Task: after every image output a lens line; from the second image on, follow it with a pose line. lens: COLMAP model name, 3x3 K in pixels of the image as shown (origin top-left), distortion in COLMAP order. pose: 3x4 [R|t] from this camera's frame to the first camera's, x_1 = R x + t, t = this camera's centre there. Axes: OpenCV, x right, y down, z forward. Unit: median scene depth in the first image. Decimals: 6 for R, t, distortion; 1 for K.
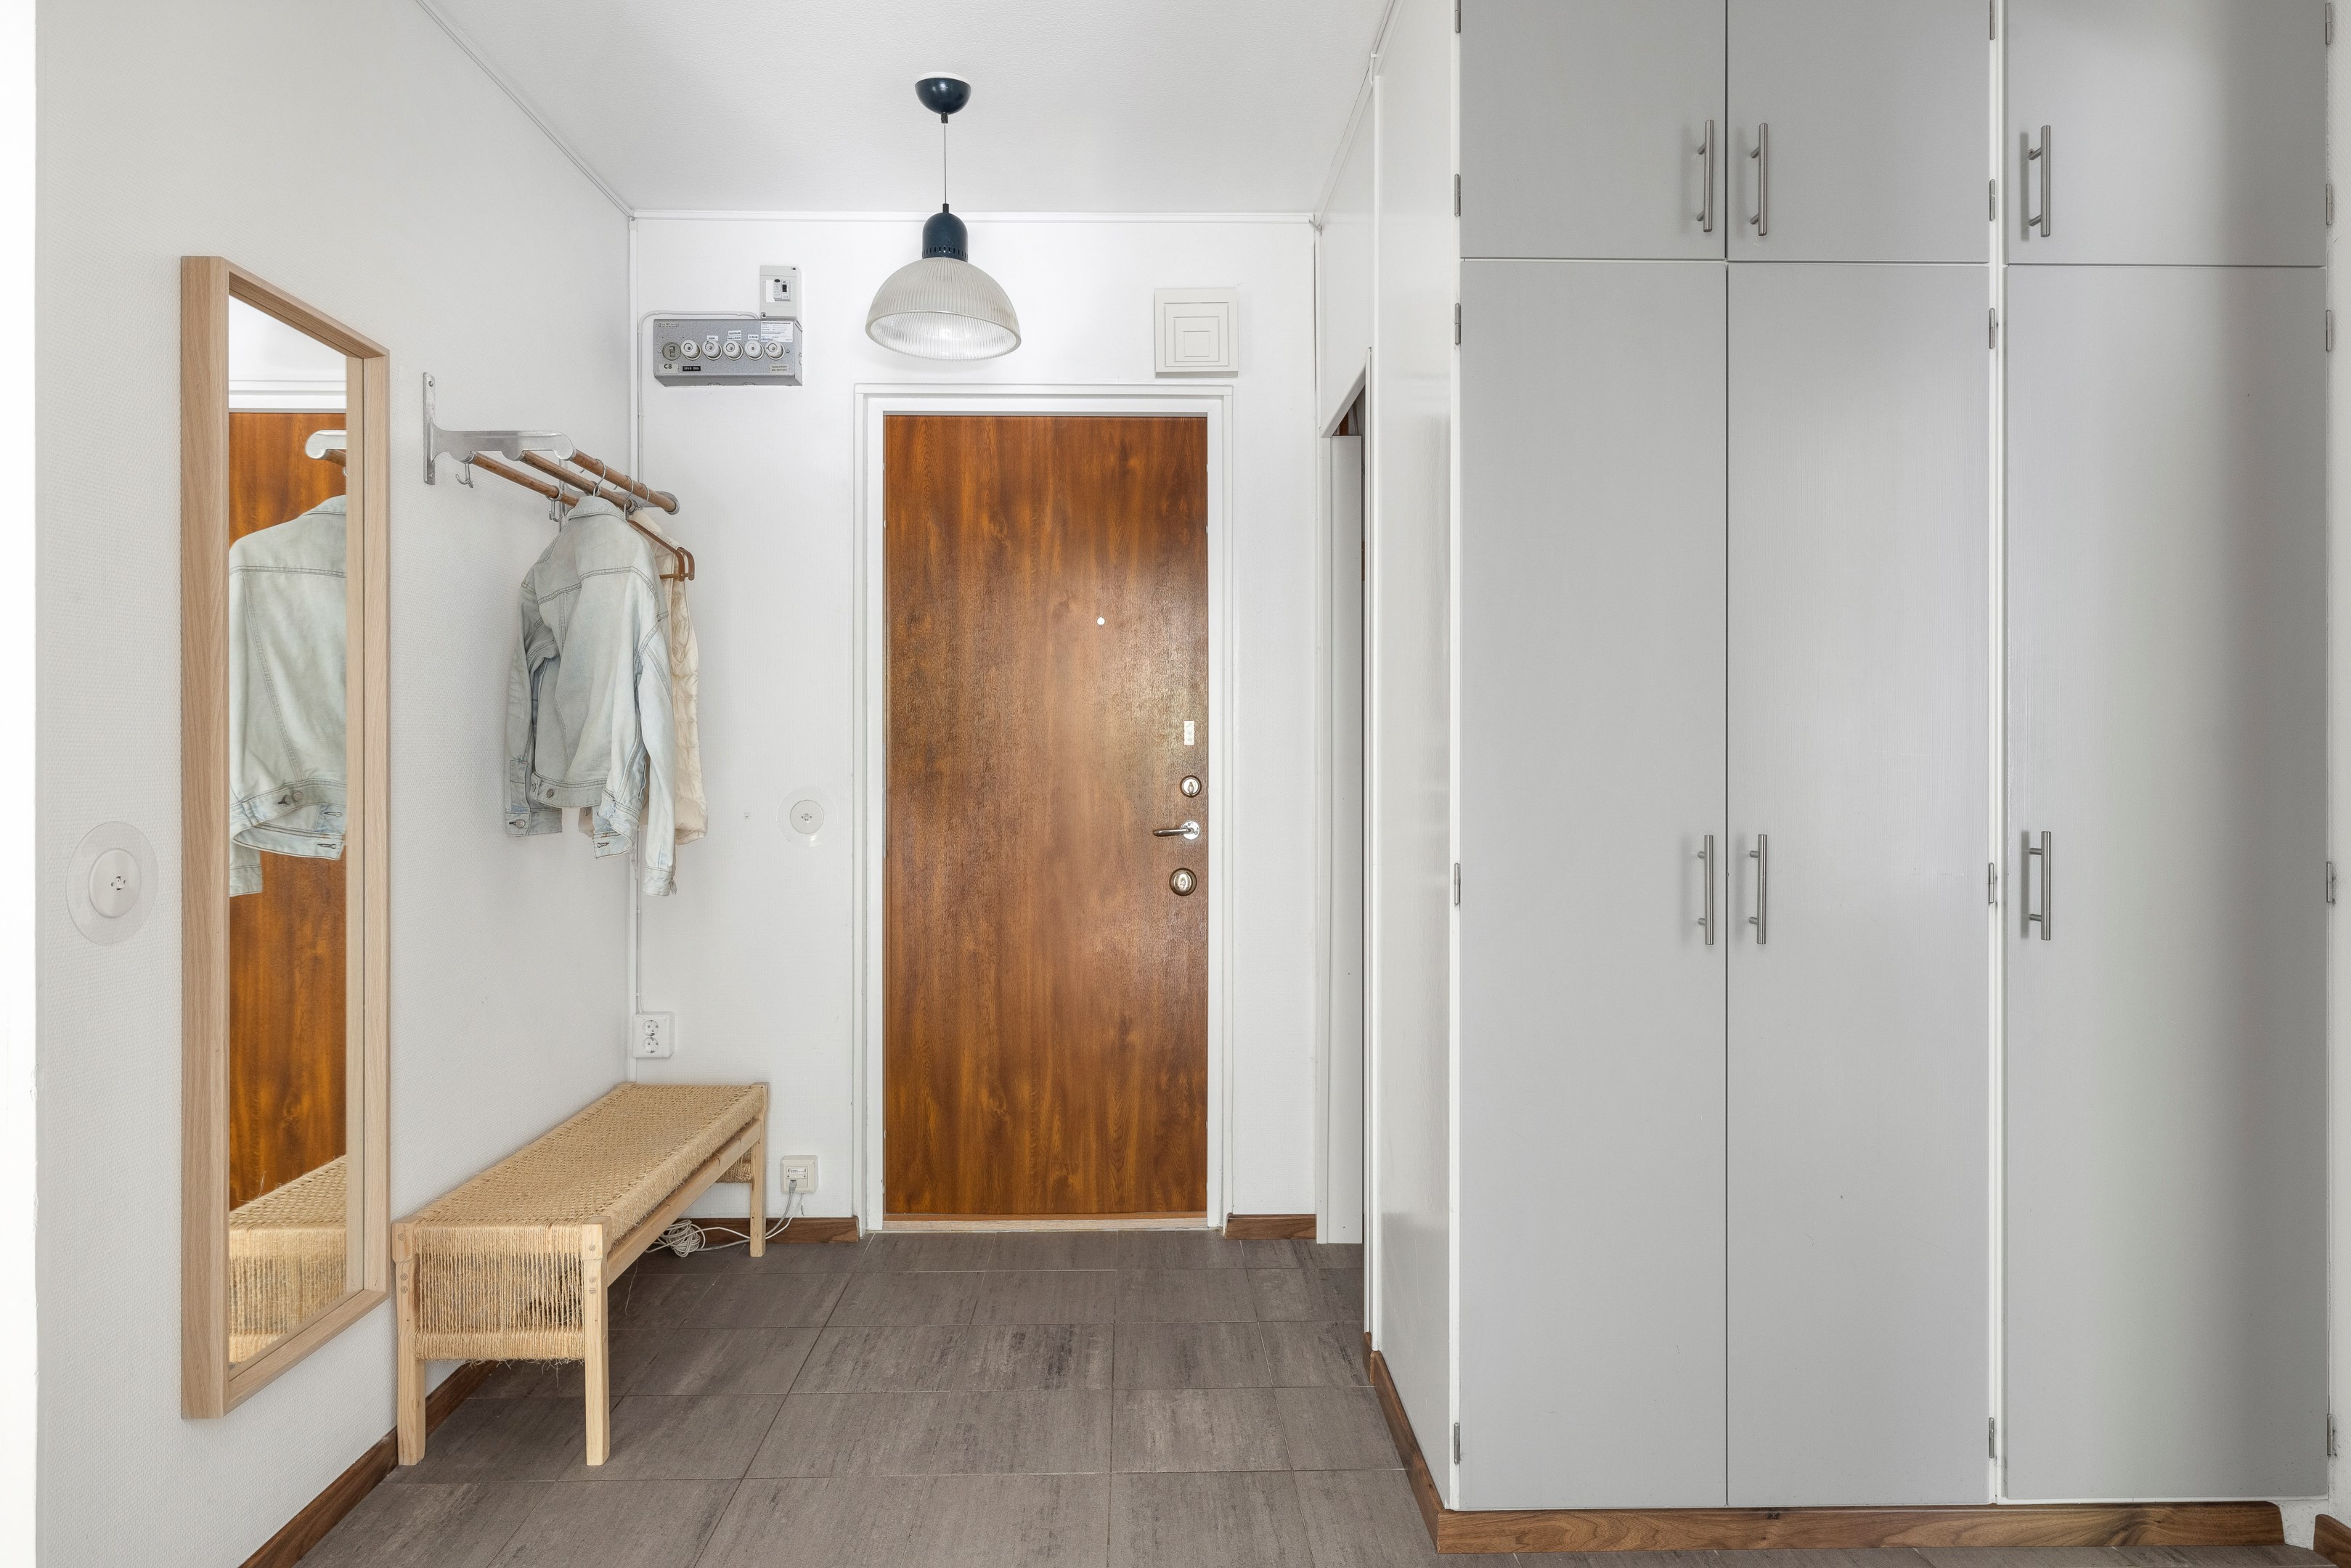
lens RADIAL K [[1366.8, 0, 1175.2], [0, 1366.8, 761.7], [0, 0, 1]] dist [-0.001648, -0.000351]
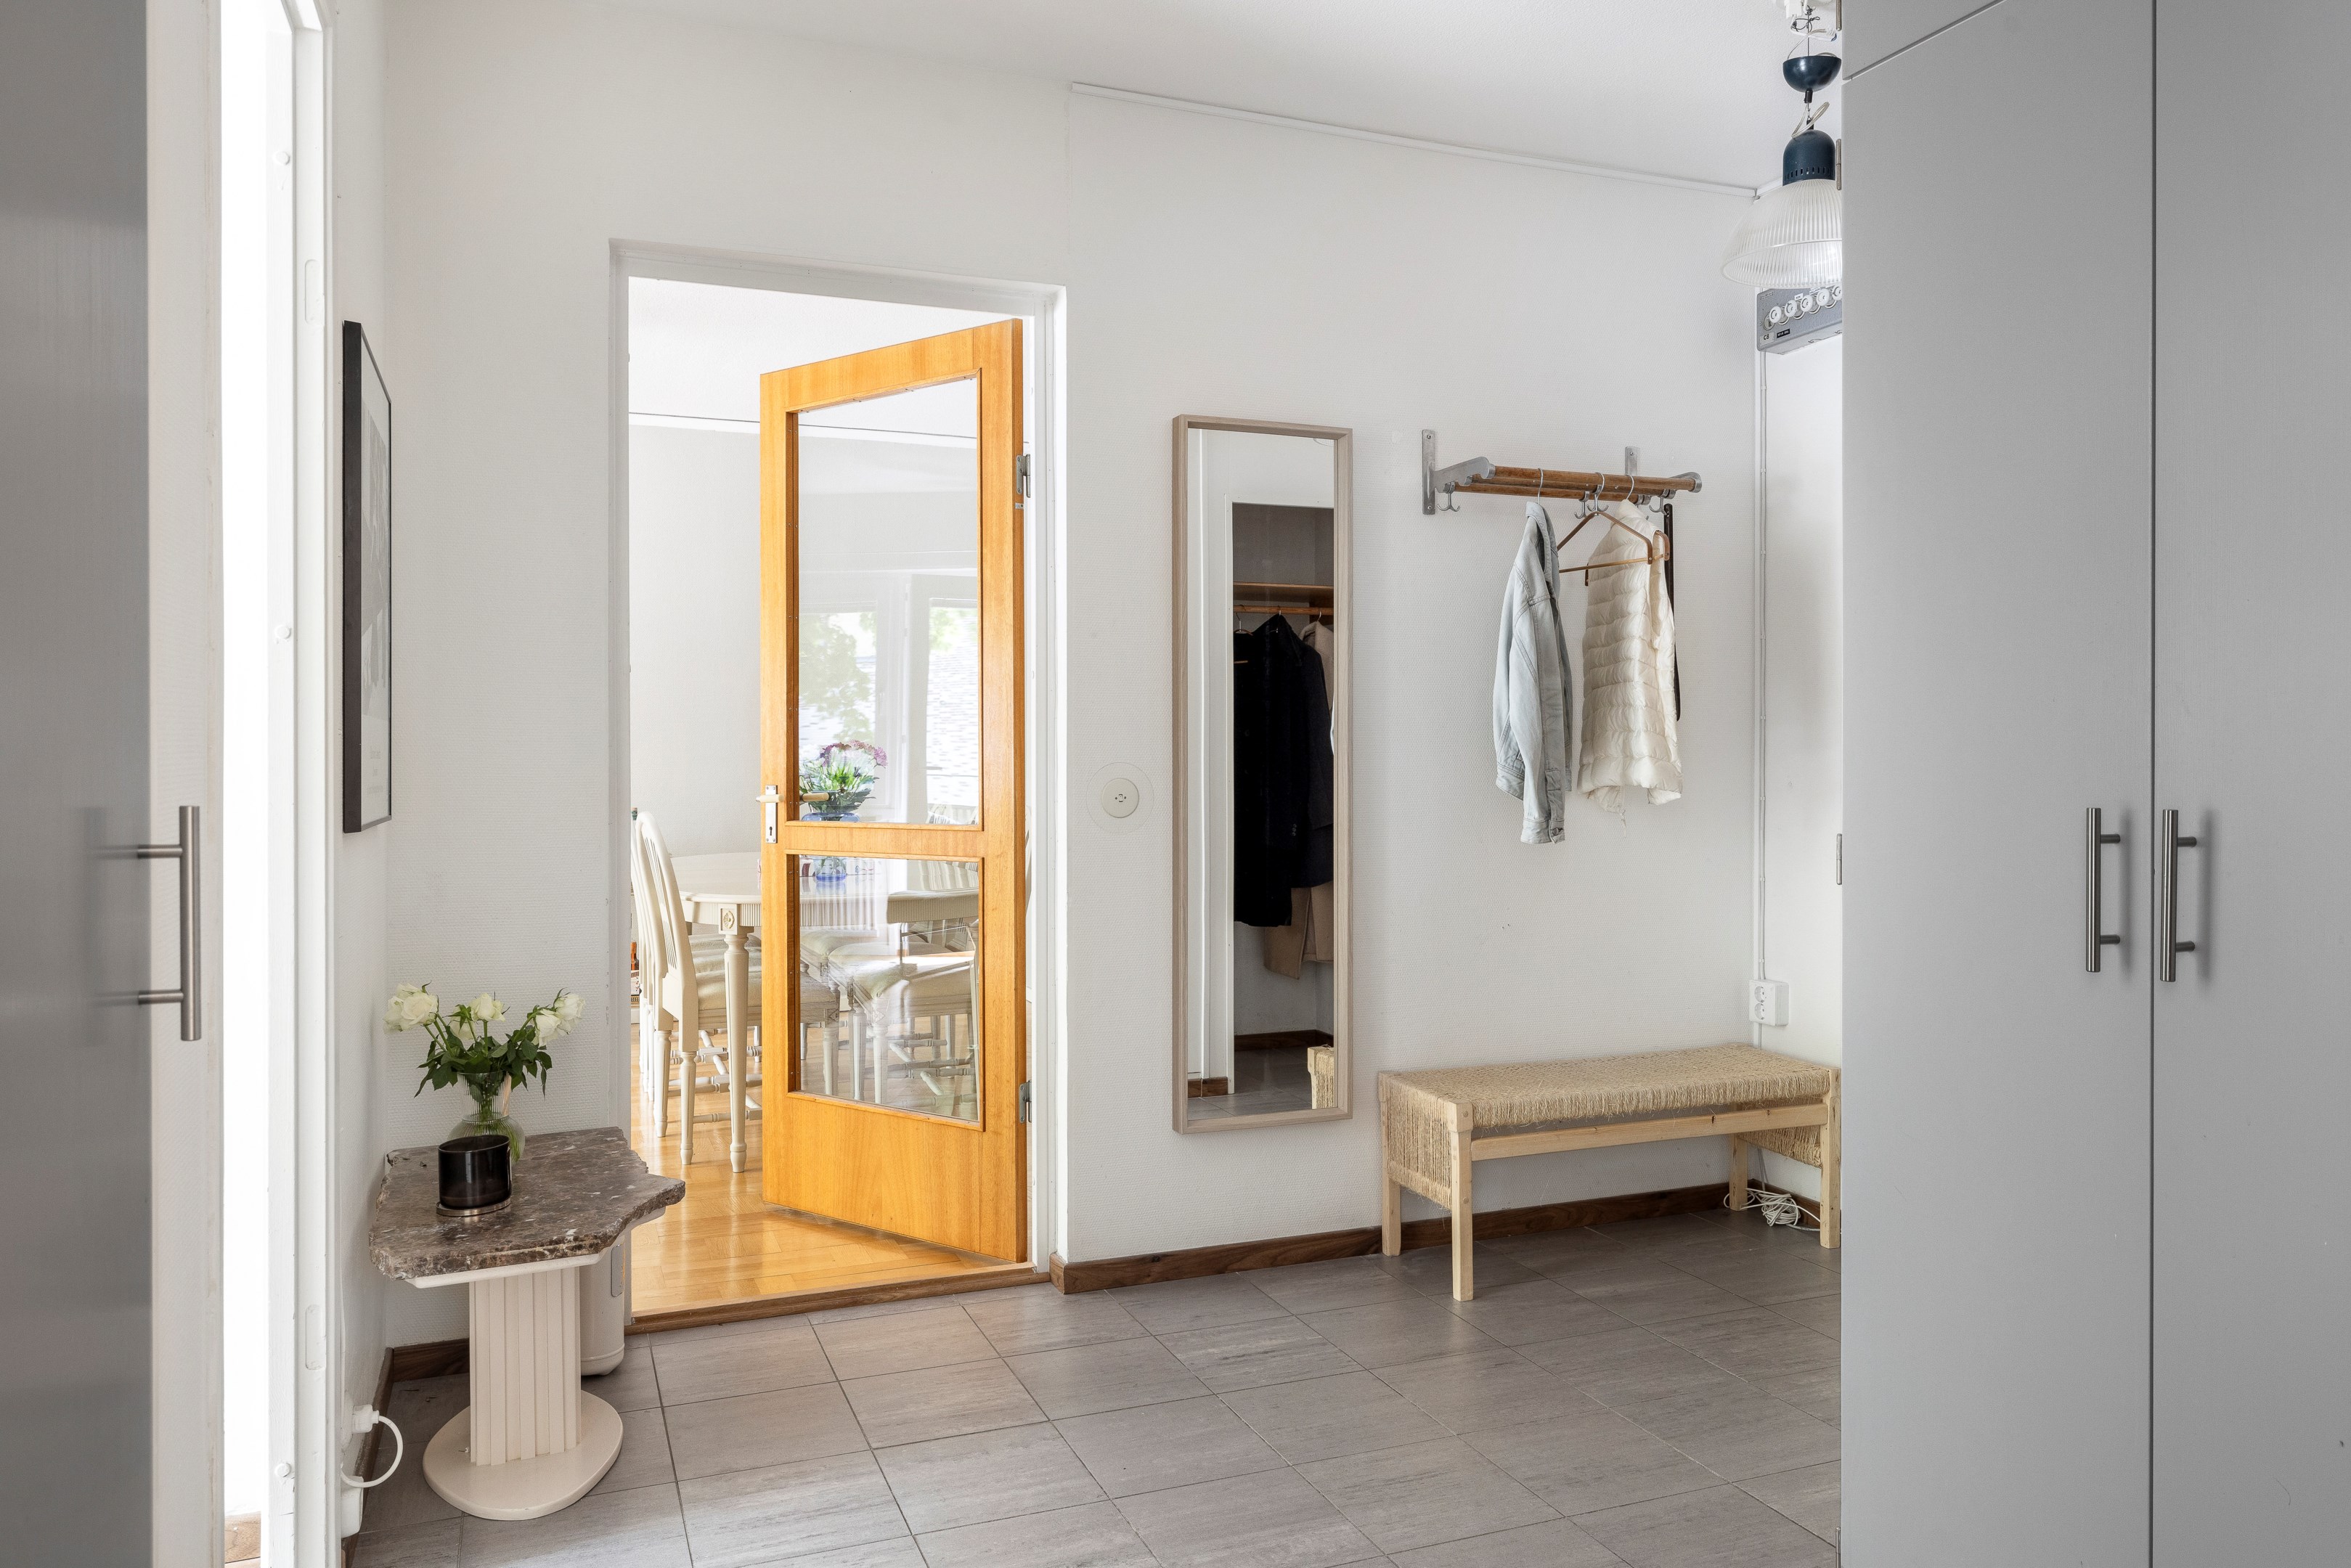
lens RADIAL K [[1598.7, 0, 1178.5], [0, 1598.7, 749.6], [0, 0, 1]] dist [-0.004315, -0.000815]
pose [[0.352423, 0.002350, -0.935838, 0.802839], [-0.002845, 0.999995, 0.001440, 0.018473], [0.935836, 0.002155, 0.352428, 0.250333]]
